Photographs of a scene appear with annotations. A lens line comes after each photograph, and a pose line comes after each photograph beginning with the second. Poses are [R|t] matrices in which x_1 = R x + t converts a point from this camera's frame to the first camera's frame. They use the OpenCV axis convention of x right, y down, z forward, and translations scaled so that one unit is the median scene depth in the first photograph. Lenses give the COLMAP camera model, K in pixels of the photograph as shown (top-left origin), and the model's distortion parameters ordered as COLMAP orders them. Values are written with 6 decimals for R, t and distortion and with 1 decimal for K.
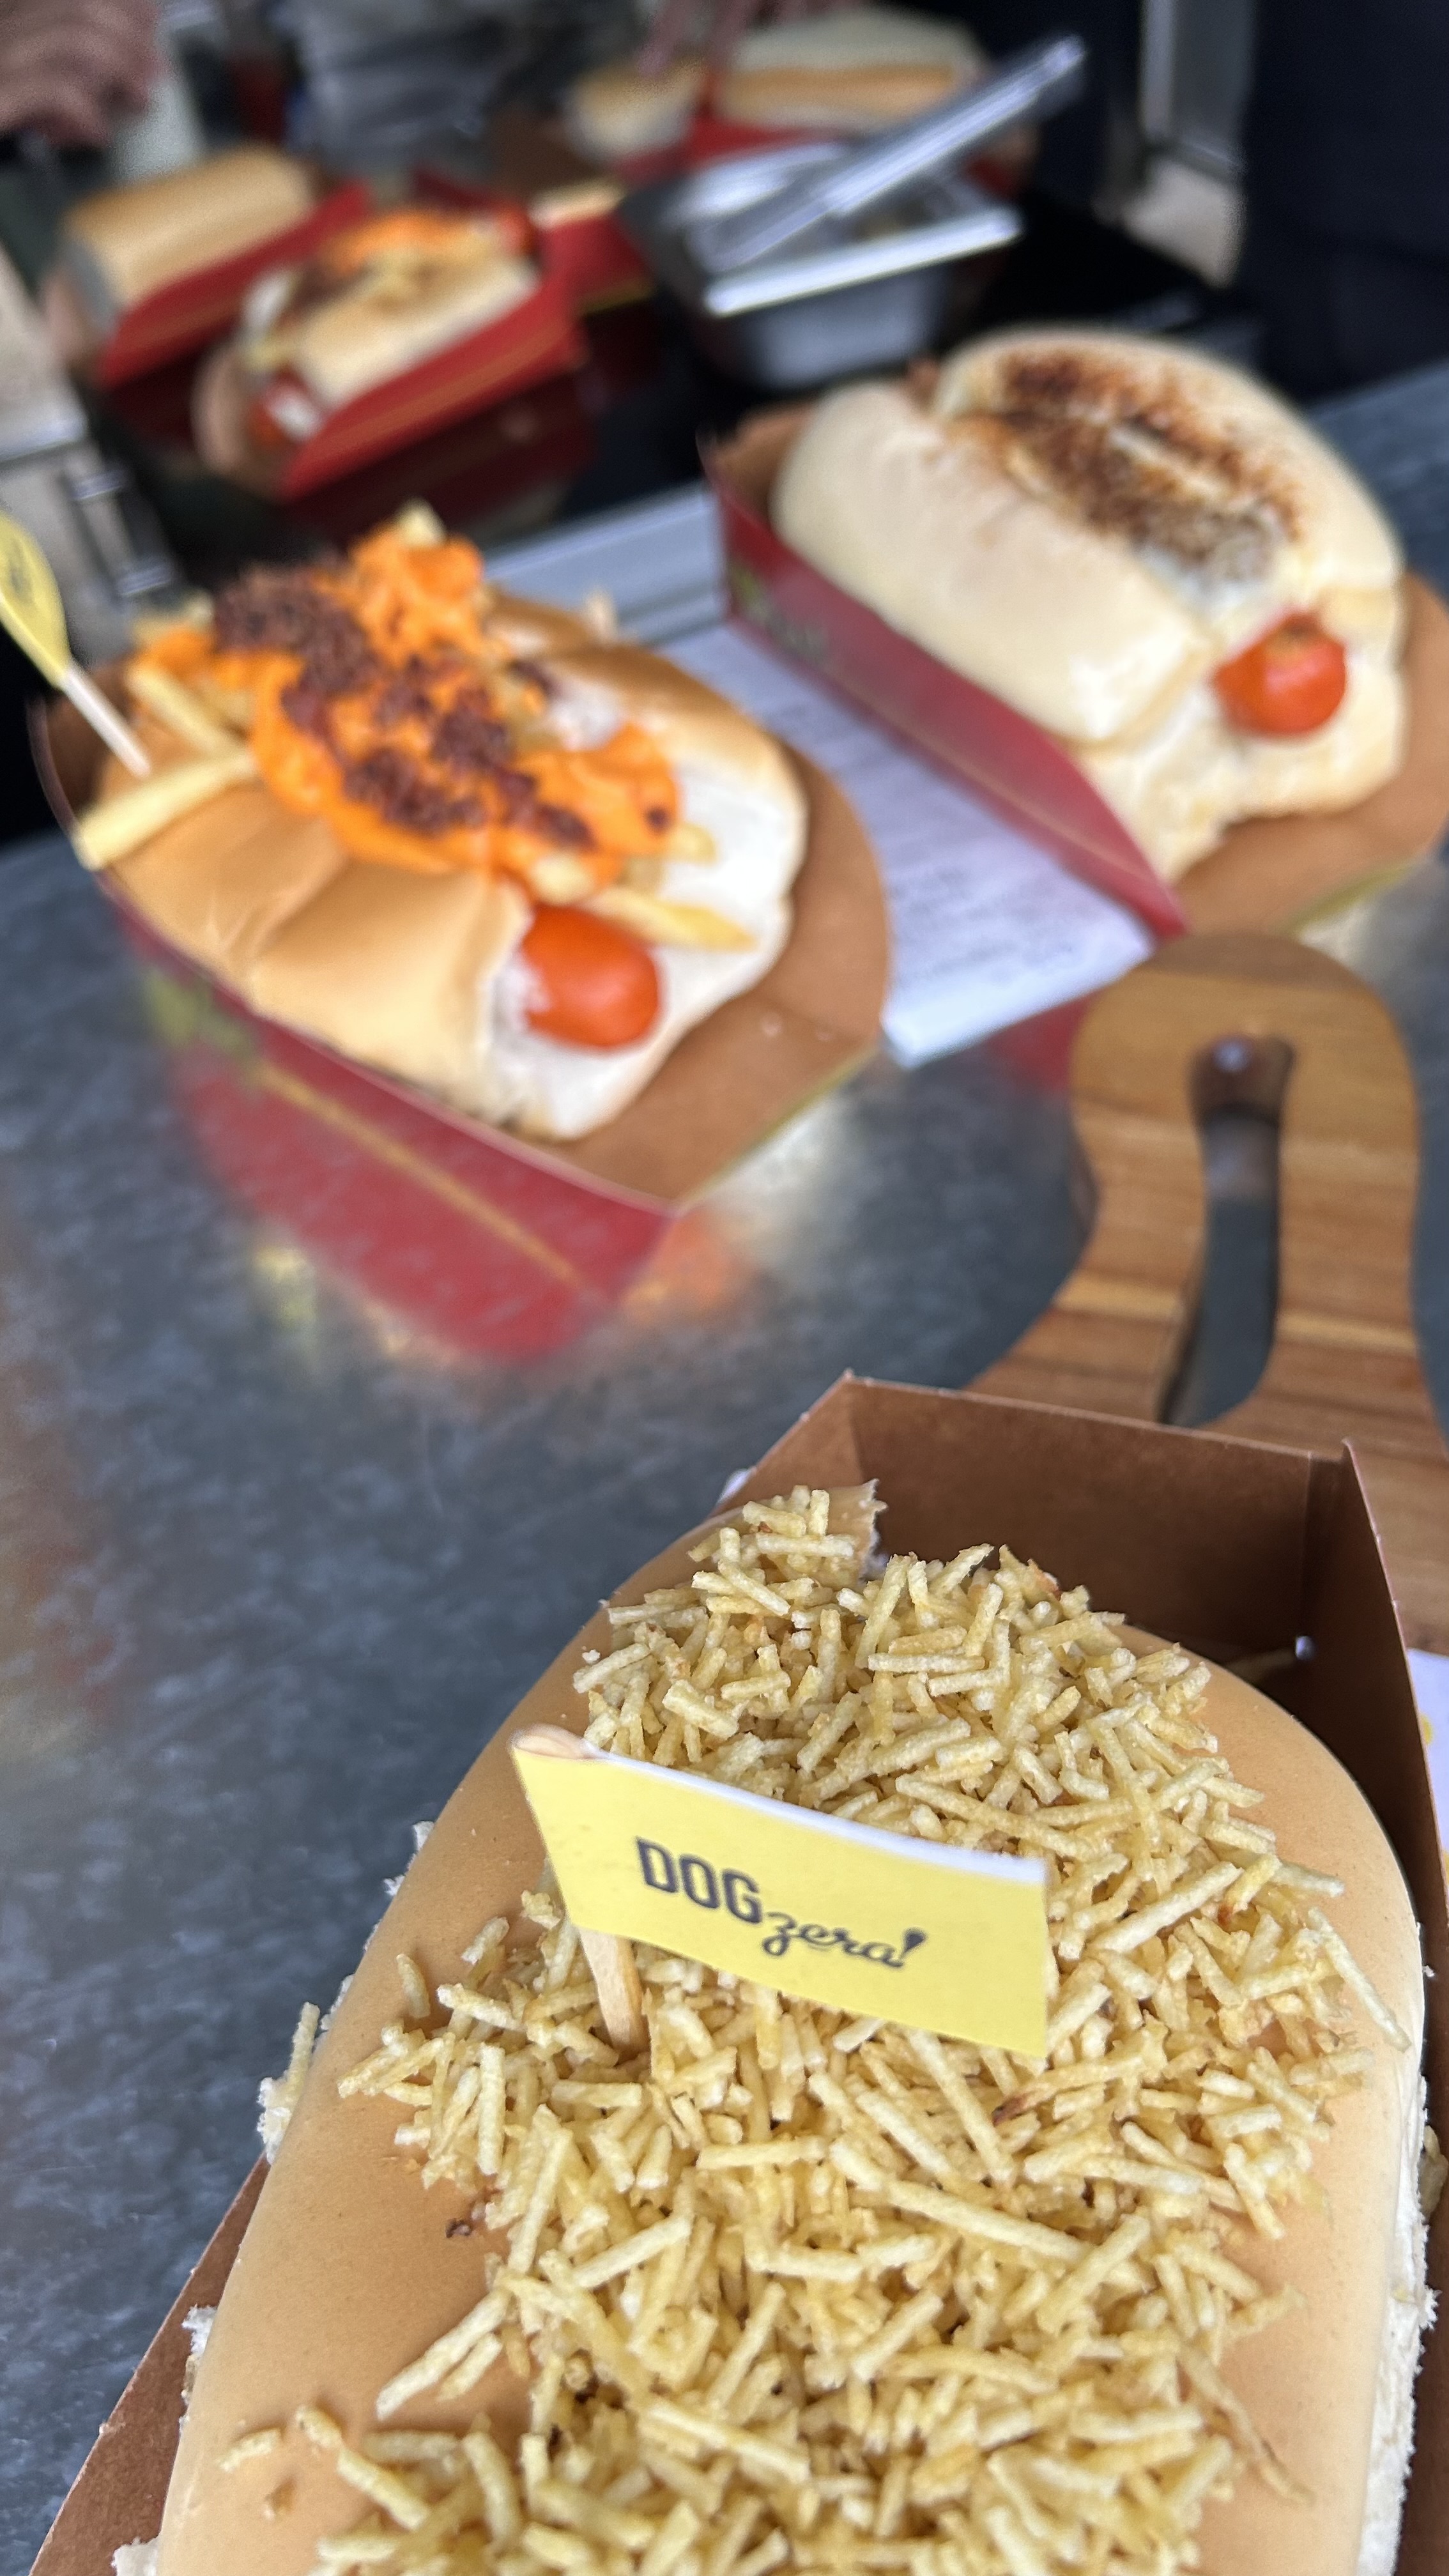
lens RADIAL K [[1943.3, 0, 724.5], [0, 1943.3, 1288.0], [0, 0, 1]] dist [0.002490, -0.078781]
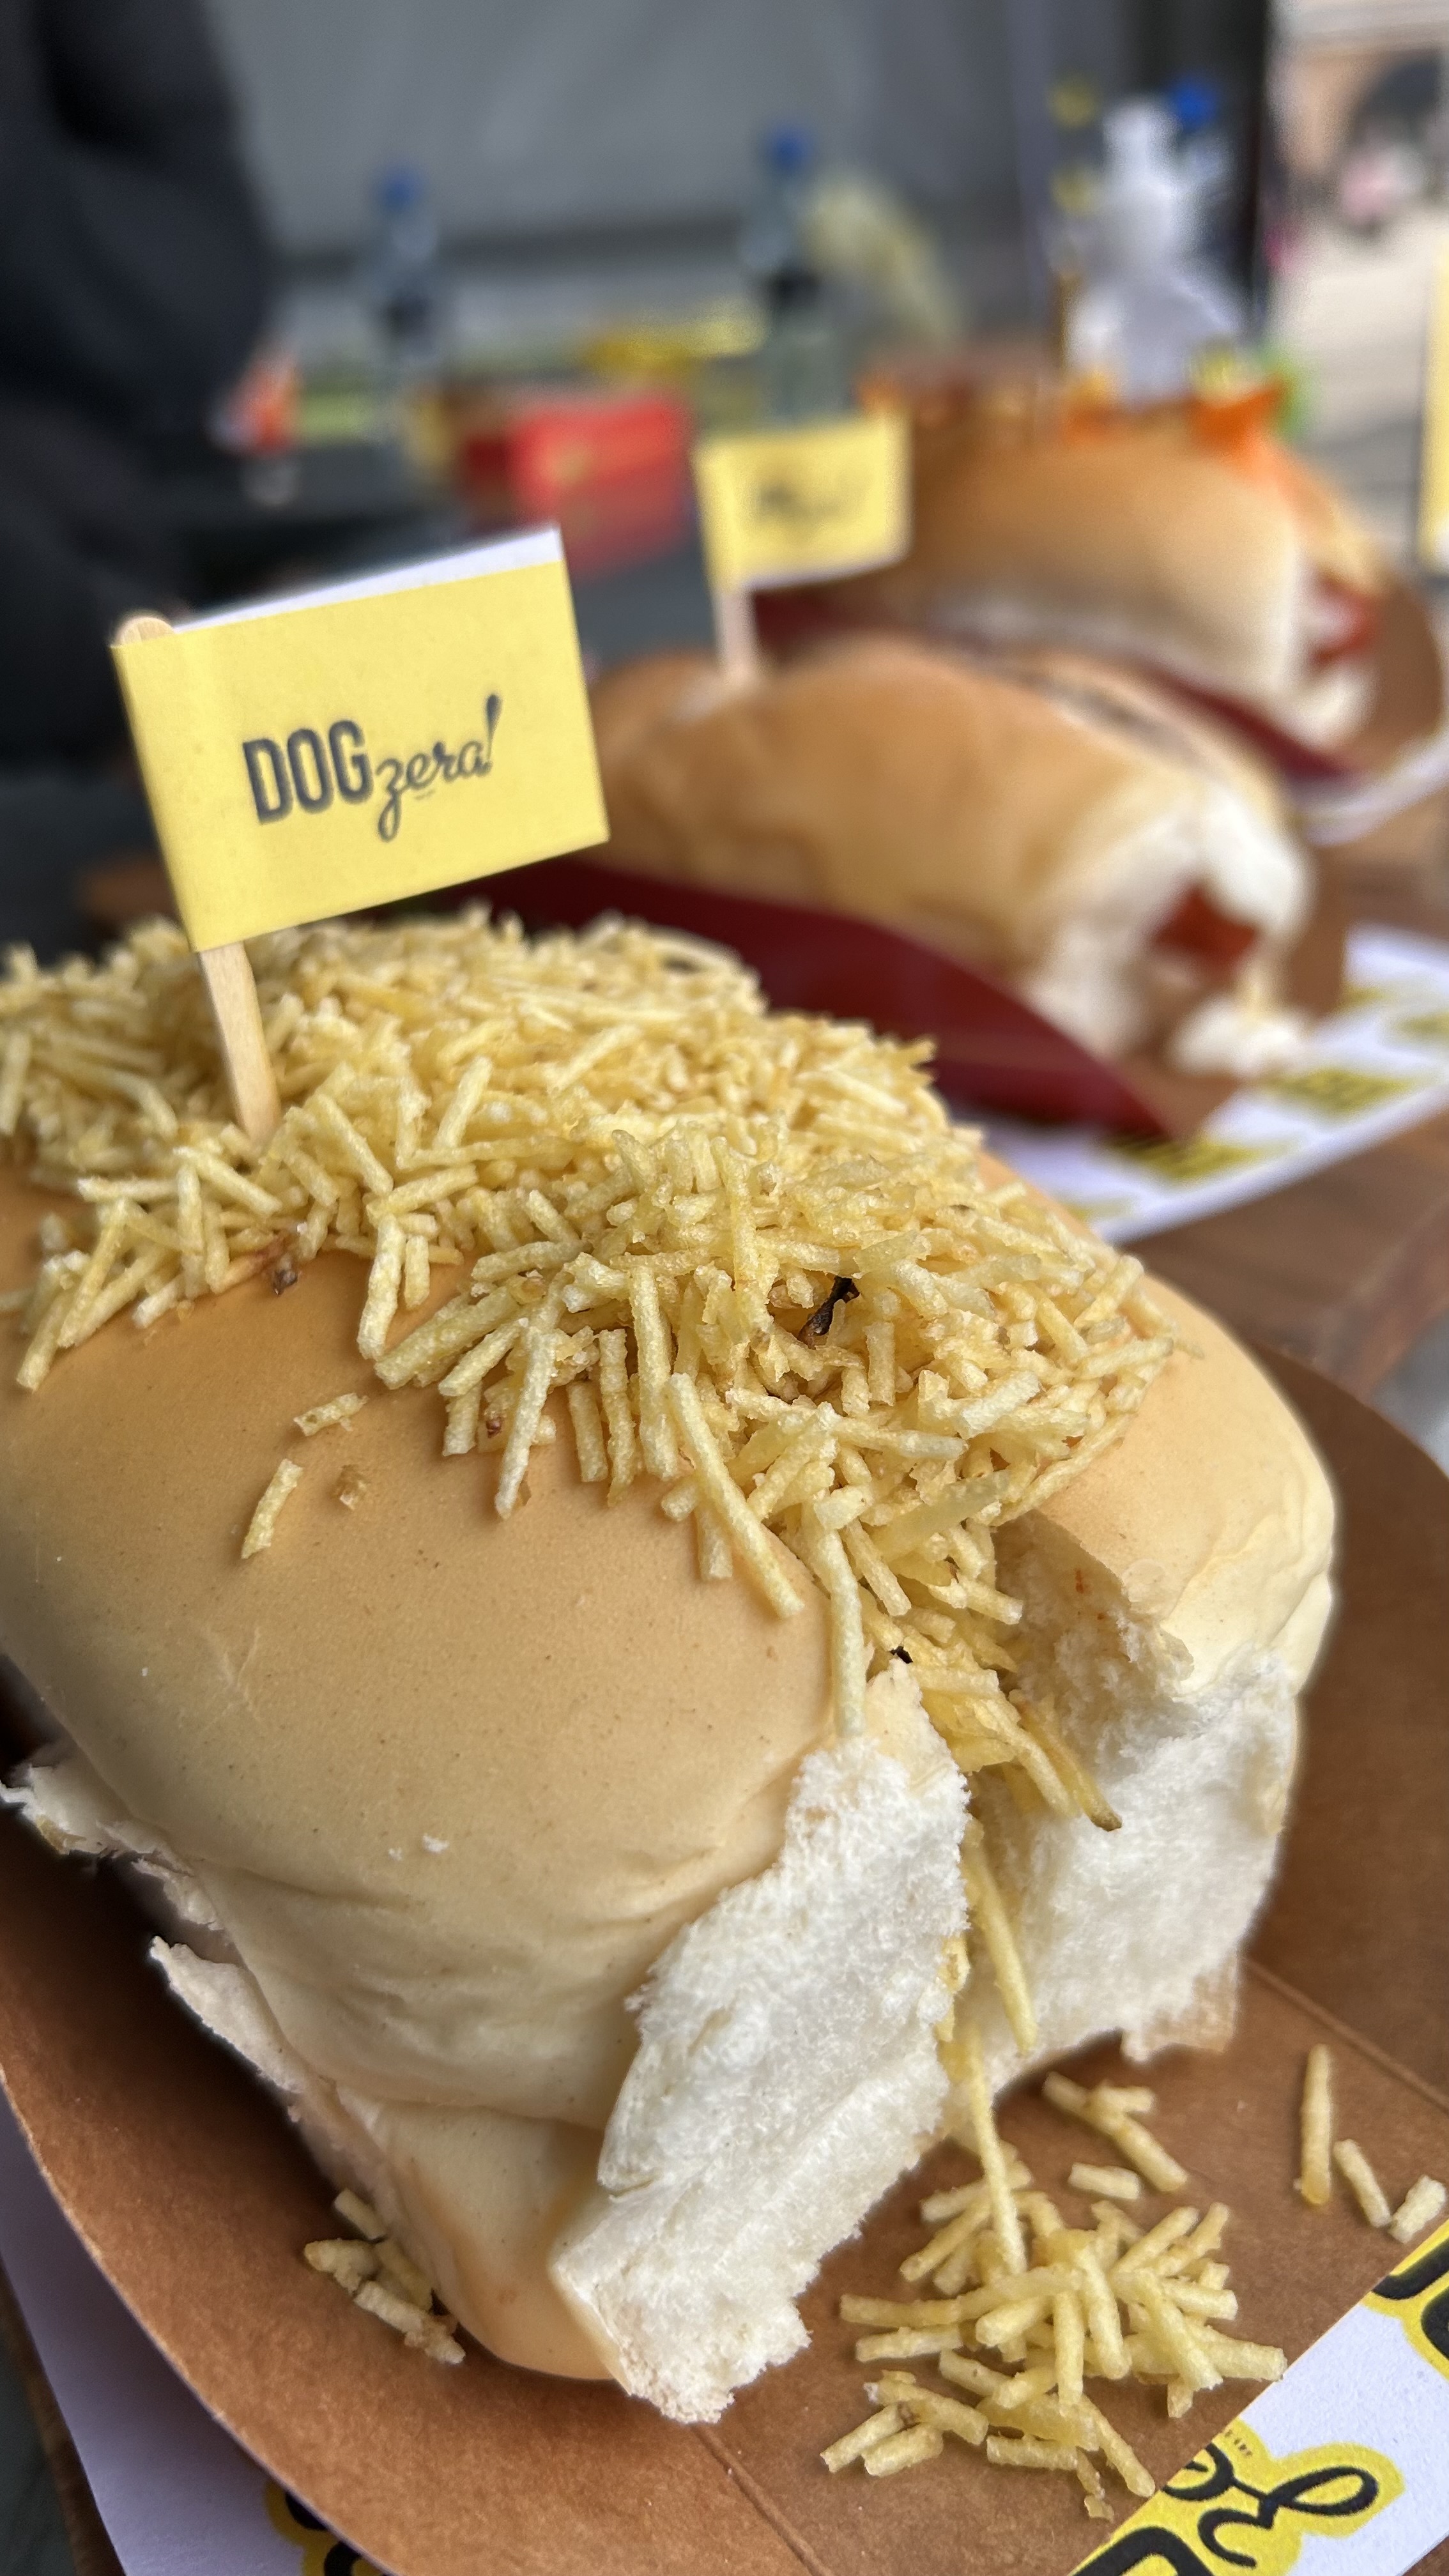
lens RADIAL K [[1943.3, 0, 724.5], [0, 1943.3, 1288.0], [0, 0, 1]] dist [0.002490, -0.078781]
pose [[0.552820, -0.313810, 0.771954, -0.797019], [0.593863, 0.798227, -0.100794, 0.775304], [-0.584565, 0.514156, 0.627636, 0.347357]]
